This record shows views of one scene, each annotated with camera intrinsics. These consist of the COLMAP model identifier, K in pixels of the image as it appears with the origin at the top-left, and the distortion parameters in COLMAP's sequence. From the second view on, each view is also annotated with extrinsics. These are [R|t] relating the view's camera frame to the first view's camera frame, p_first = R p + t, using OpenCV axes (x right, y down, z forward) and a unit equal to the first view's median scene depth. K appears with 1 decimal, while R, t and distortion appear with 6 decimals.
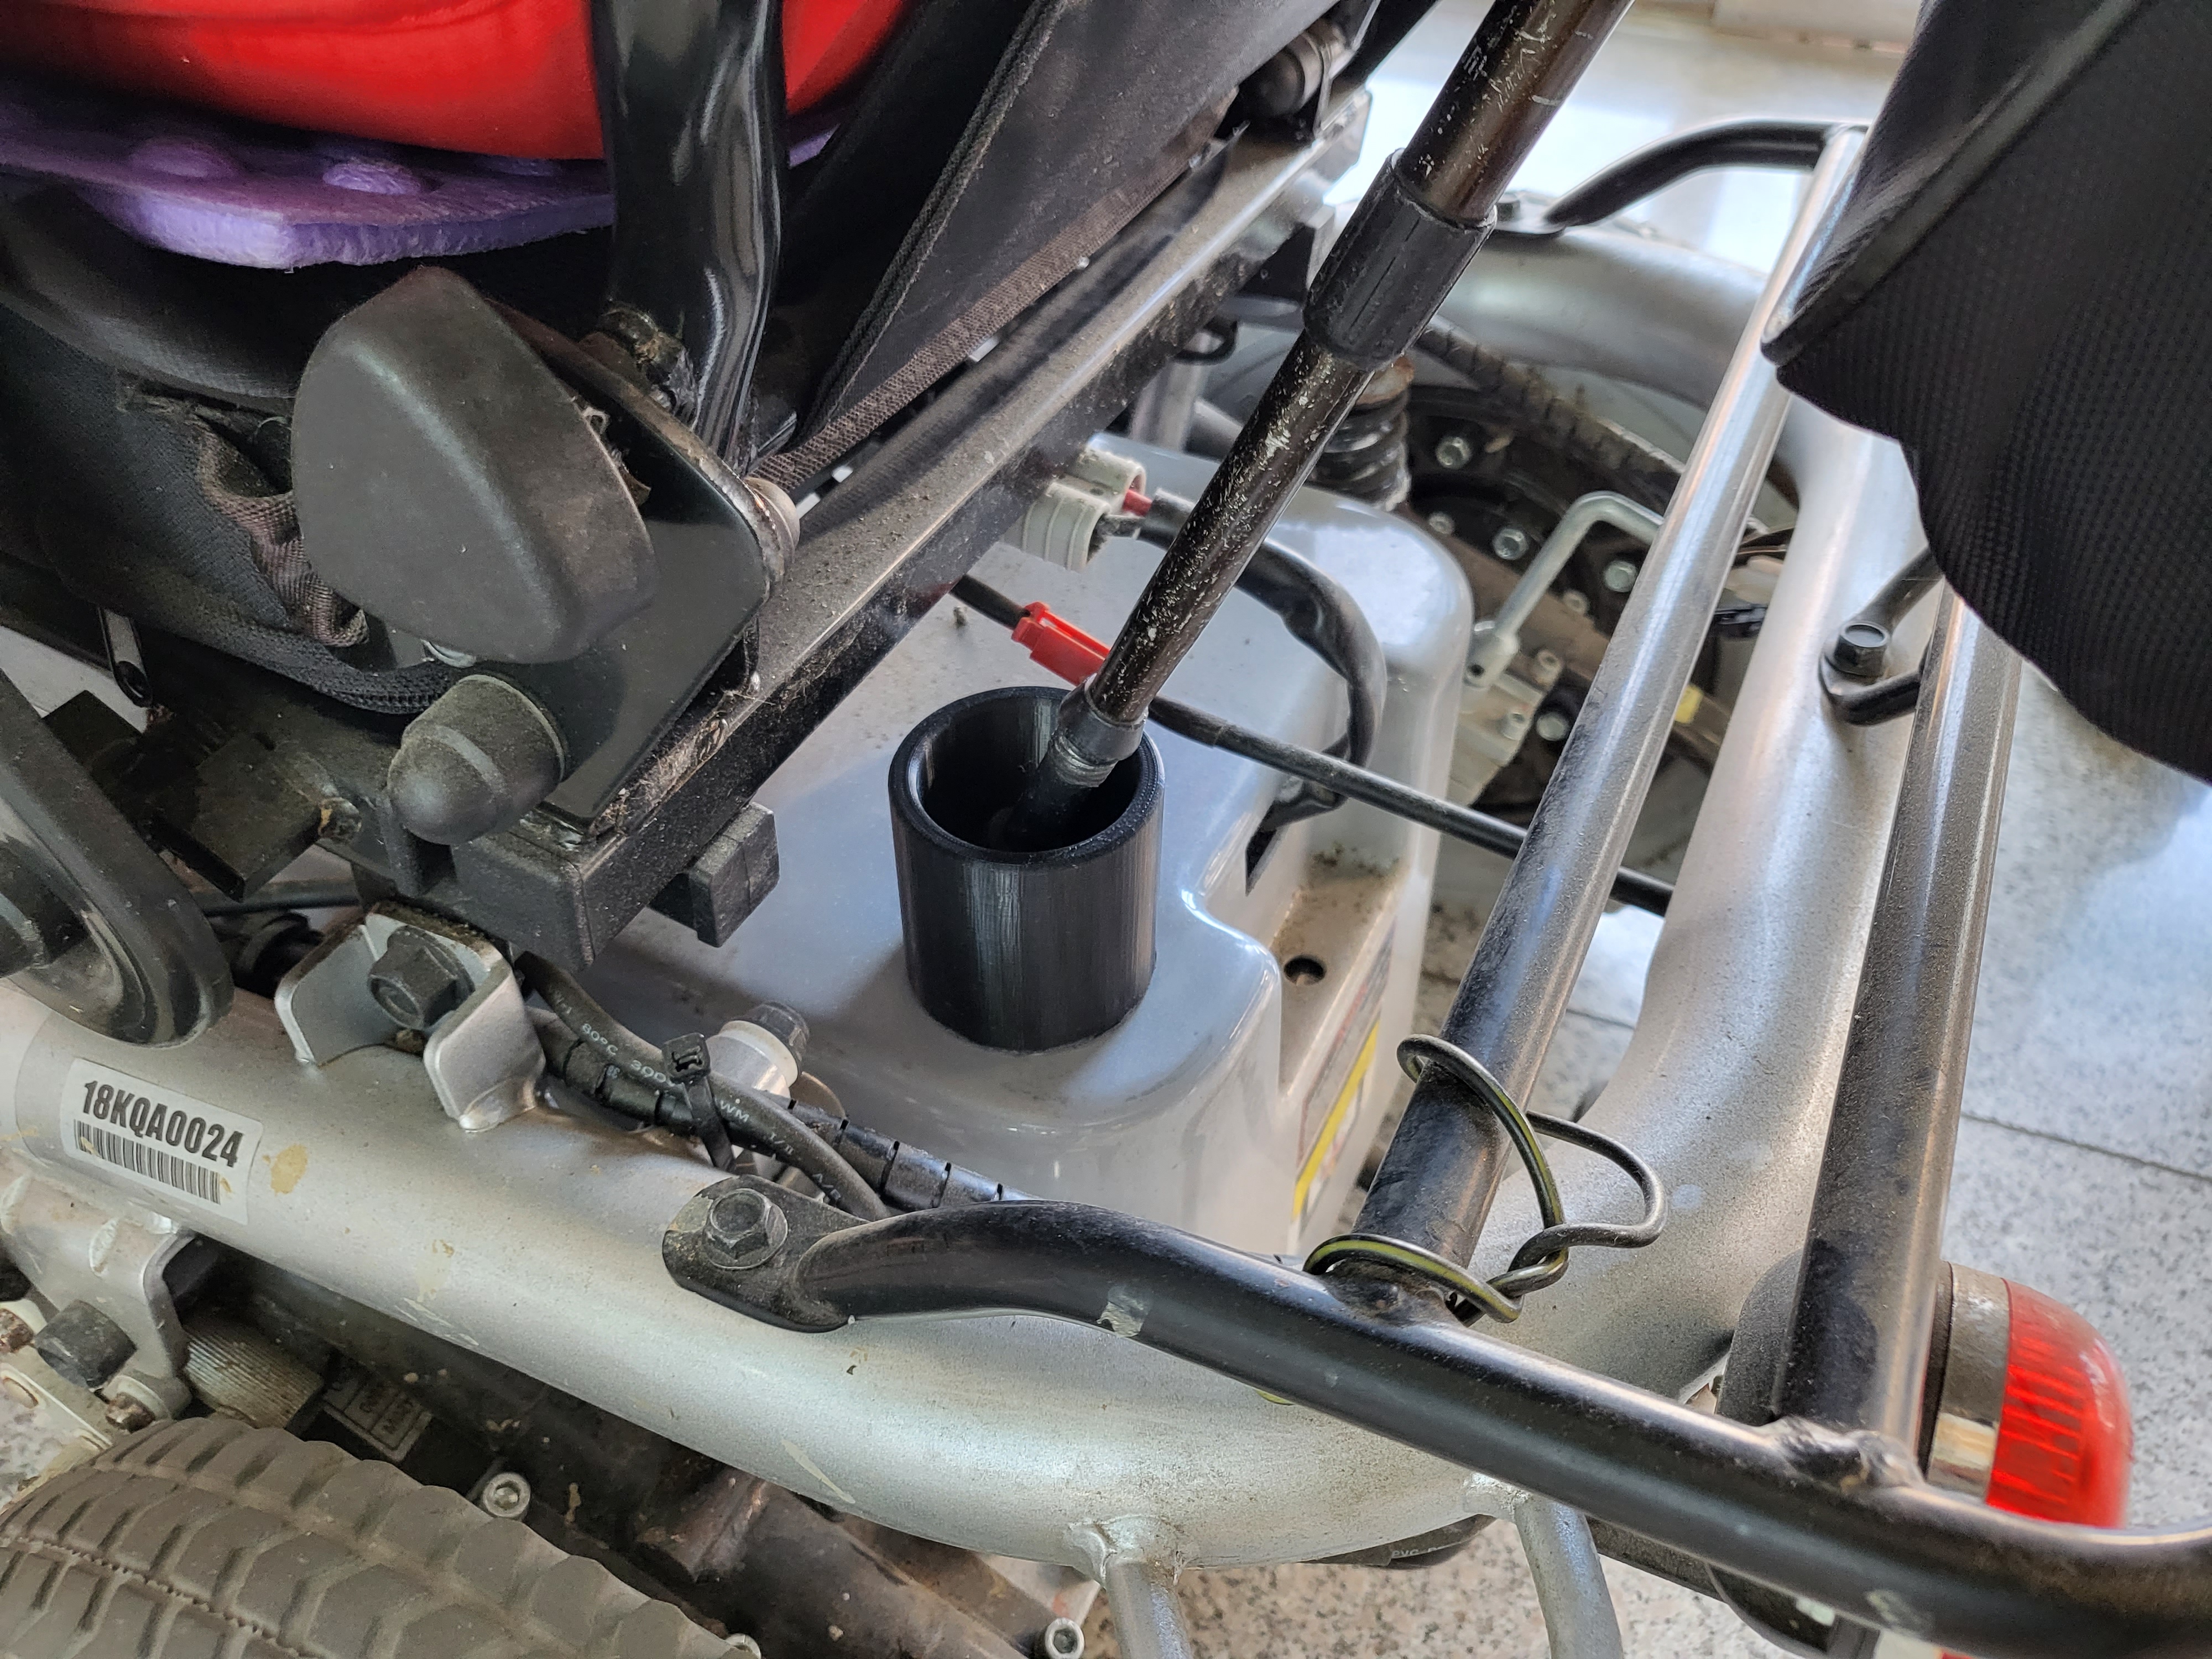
lens RADIAL K [[1680.1, 0, 1050.3], [0, 1680.1, 819.9], [0, 0, 1]] dist [0.002665, 0.004660]
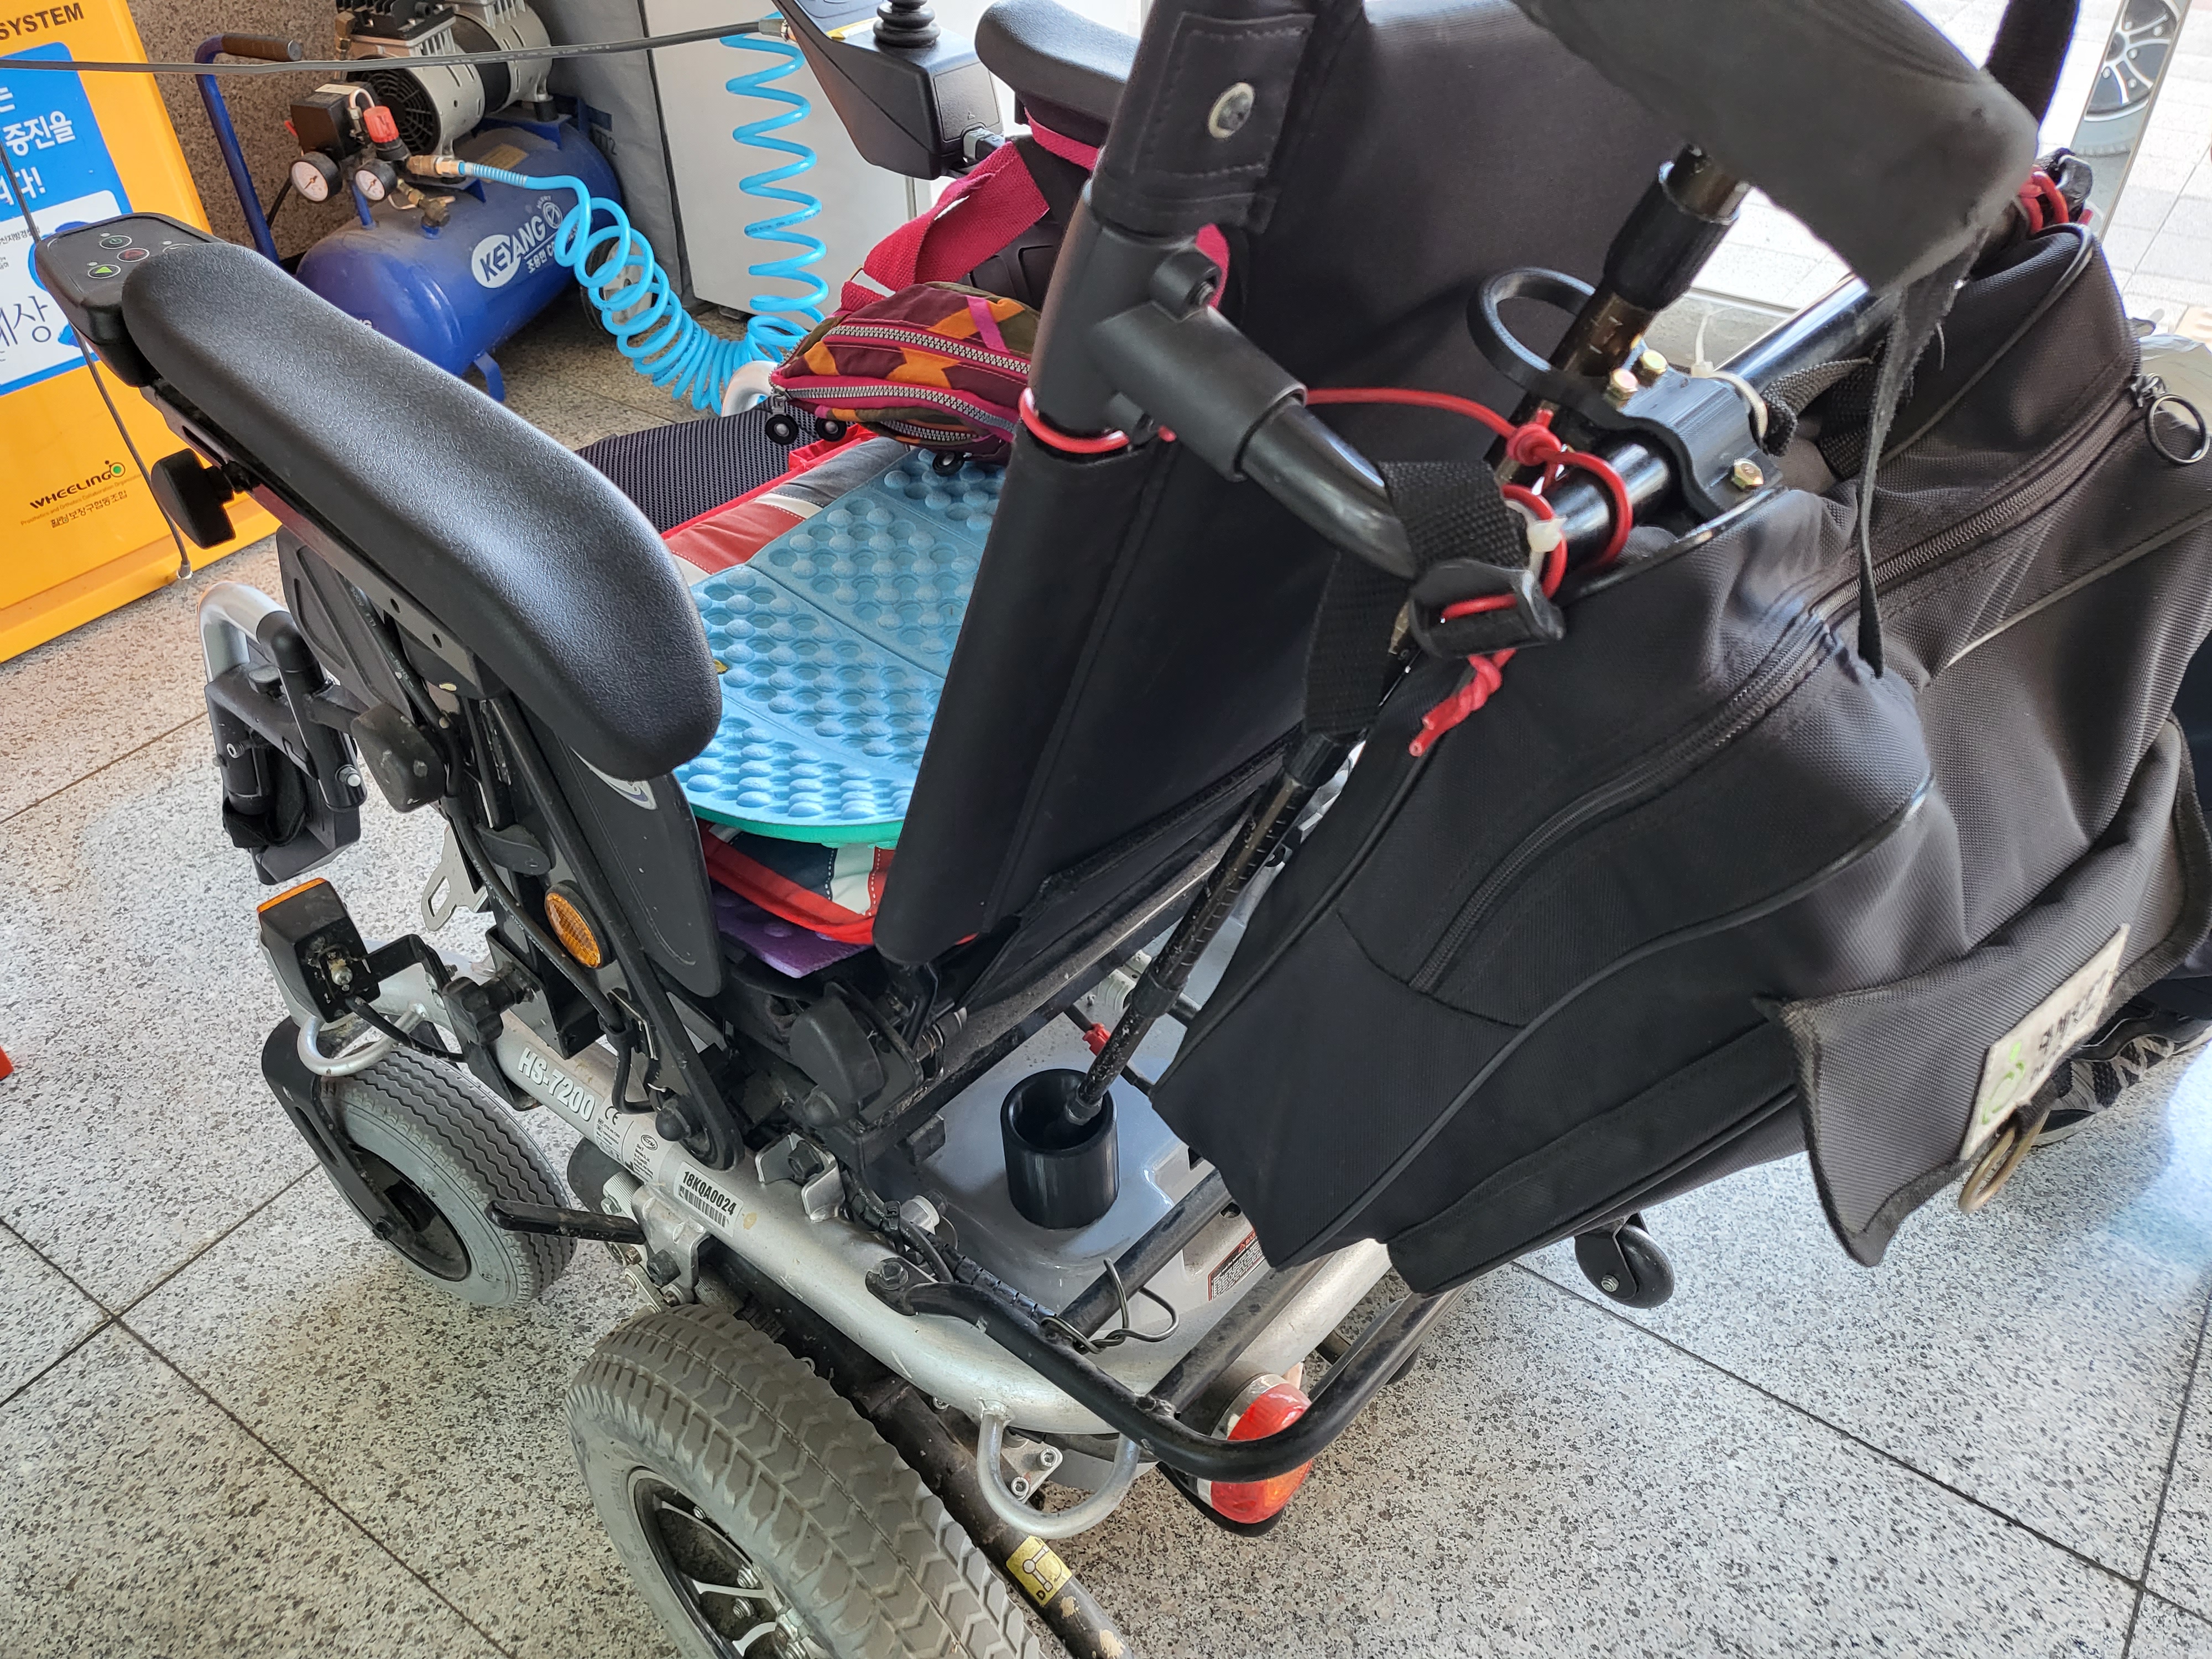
lens RADIAL K [[1673.3, 0, 1098.2], [0, 1673.3, 818.7], [0, 0, 1]] dist [-0.031000, 0.099687]
pose [[0.962974, 0.149058, -0.224641, 0.588701], [-0.161901, 0.986005, -0.039774, -0.408089], [0.215569, 0.074671, 0.973629, -1.527665]]
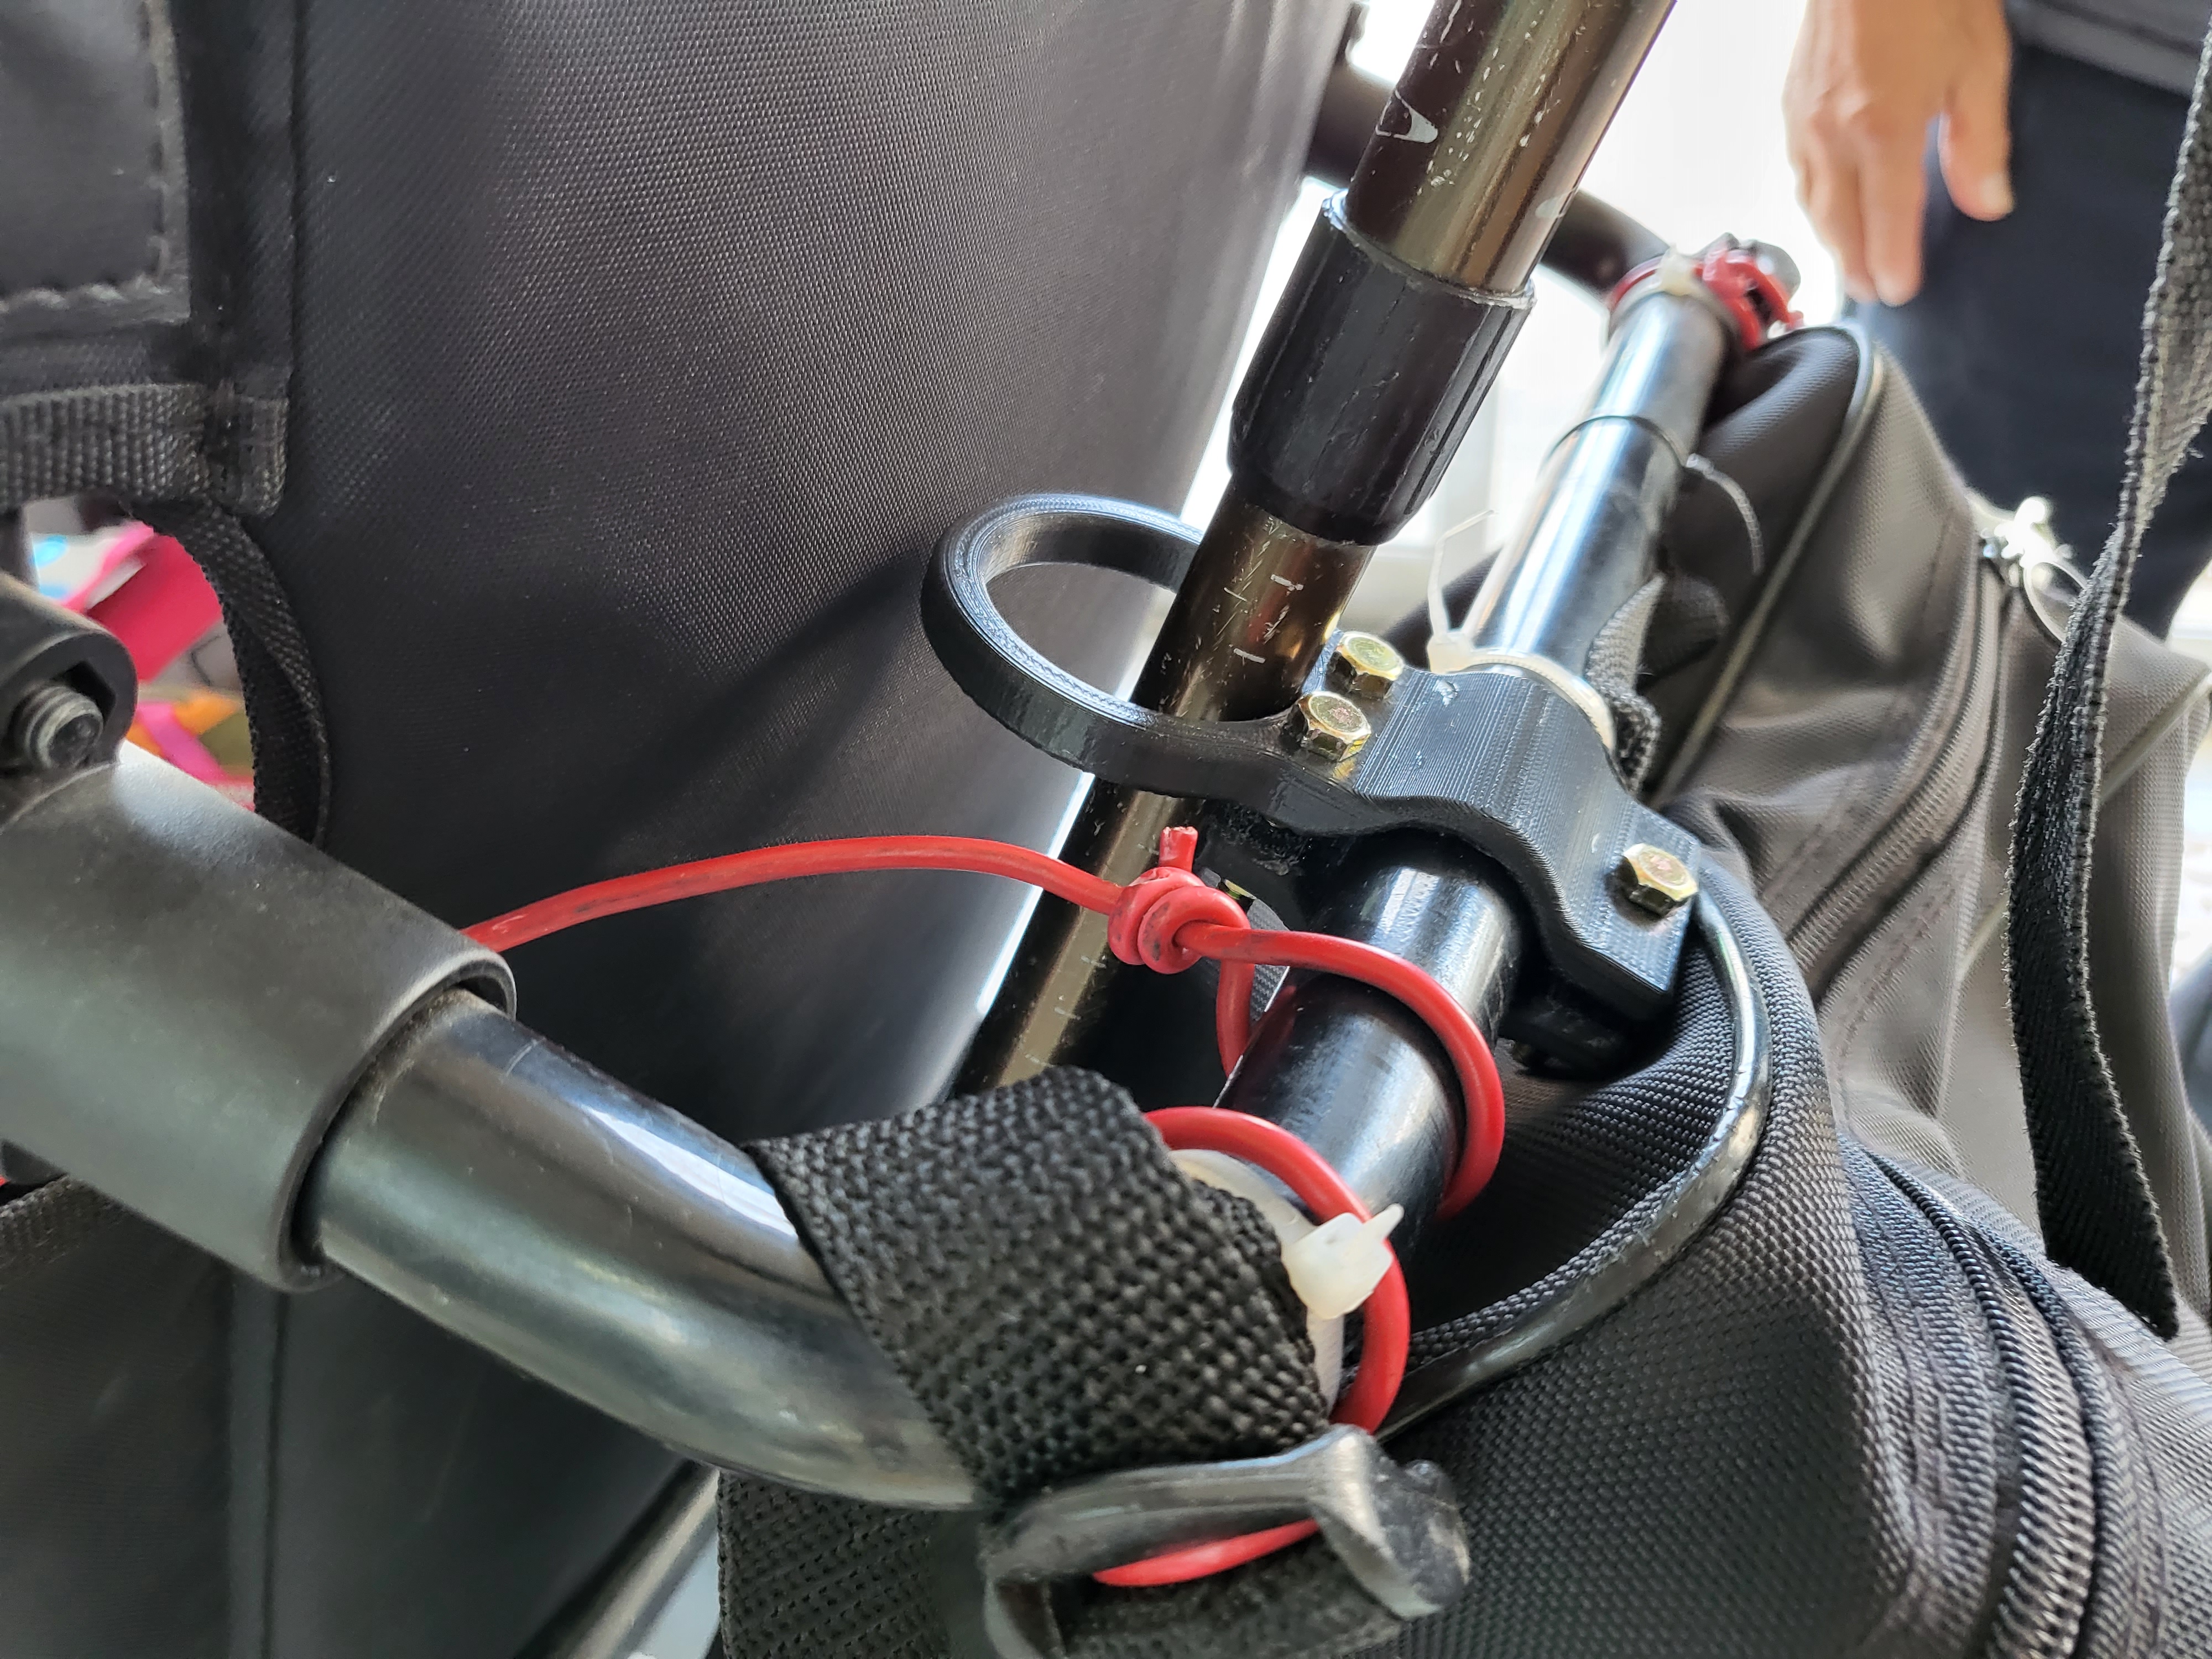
lens RADIAL K [[1673.3, 0, 1098.2], [0, 1673.3, 818.7], [0, 0, 1]] dist [-0.031000, 0.099687]
pose [[0.993957, -0.097579, 0.050272, 0.530084], [0.106138, 0.971177, -0.213425, -0.755703], [-0.027998, 0.217471, 0.975665, -0.629741]]
